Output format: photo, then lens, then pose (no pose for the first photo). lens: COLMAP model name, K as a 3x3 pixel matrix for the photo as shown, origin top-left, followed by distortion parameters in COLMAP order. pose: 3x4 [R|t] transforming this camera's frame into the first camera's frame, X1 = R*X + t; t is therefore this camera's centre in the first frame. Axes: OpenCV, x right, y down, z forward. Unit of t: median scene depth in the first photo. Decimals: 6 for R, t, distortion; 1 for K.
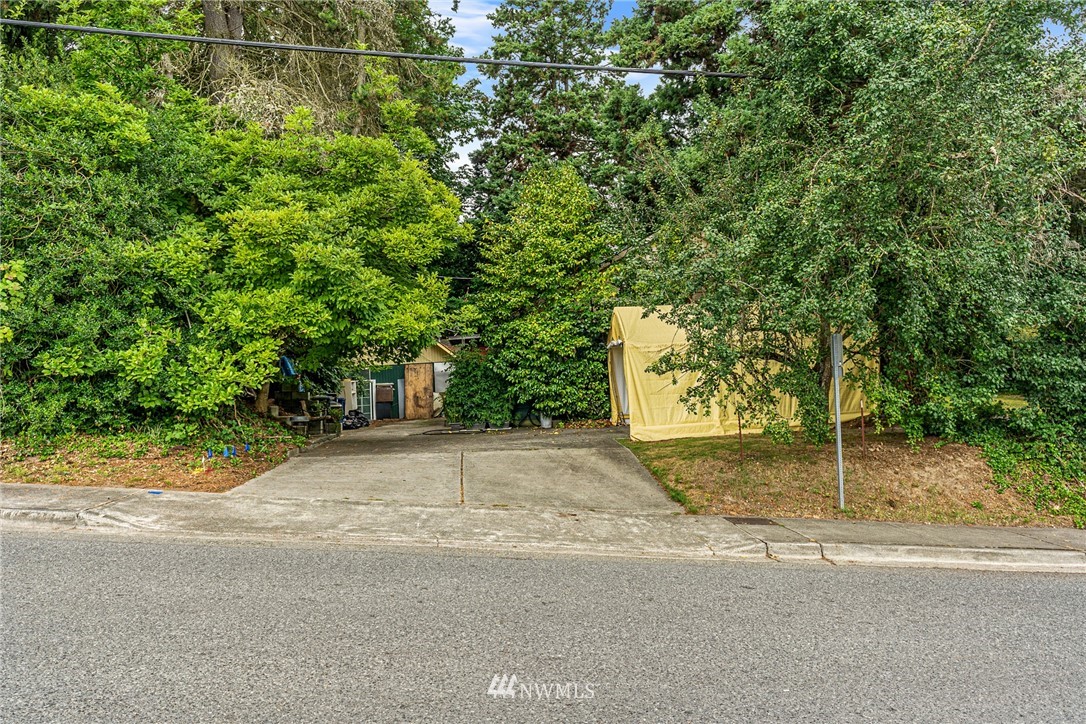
lens RADIAL K [[744.6, 0, 543.1], [0, 744.6, 362.2], [0, 0, 1]] dist [-0.003198, -0.001286]
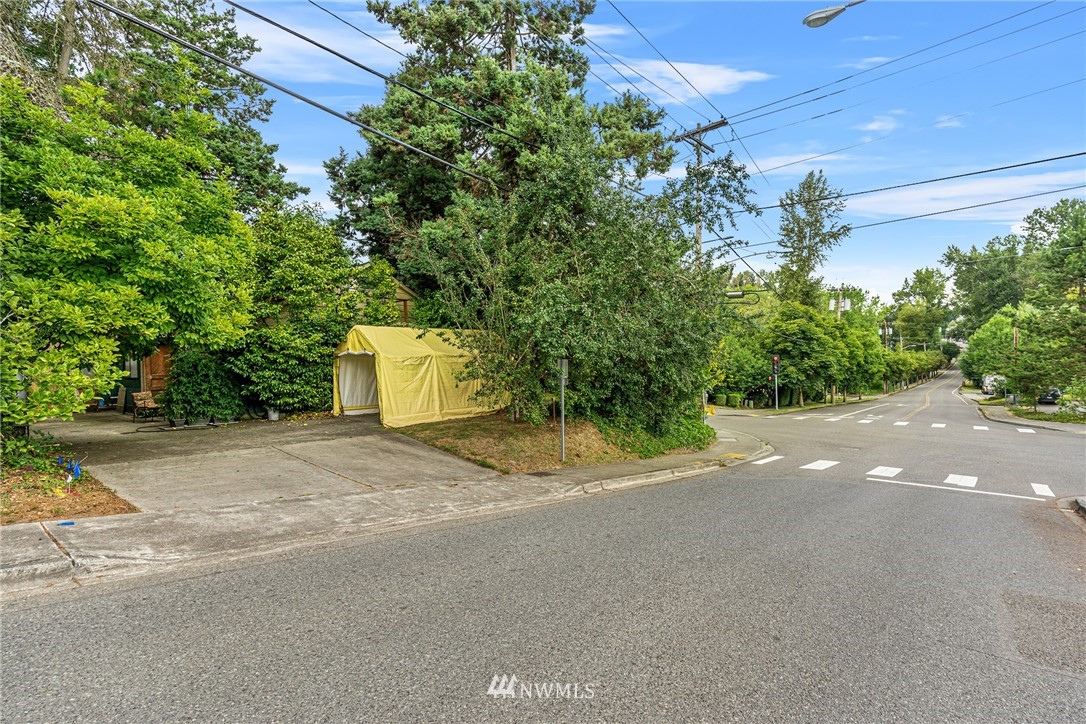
lens RADIAL K [[532.5, 0, 543.1], [0, 532.5, 363.6], [0, 0, 1]] dist [-0.005588, -0.000133]
pose [[0.693587, 0.030841, 0.719712, -0.407539], [-0.035889, 0.999322, -0.008236, -0.013197], [-0.719478, -0.020117, 0.694224, 0.143138]]
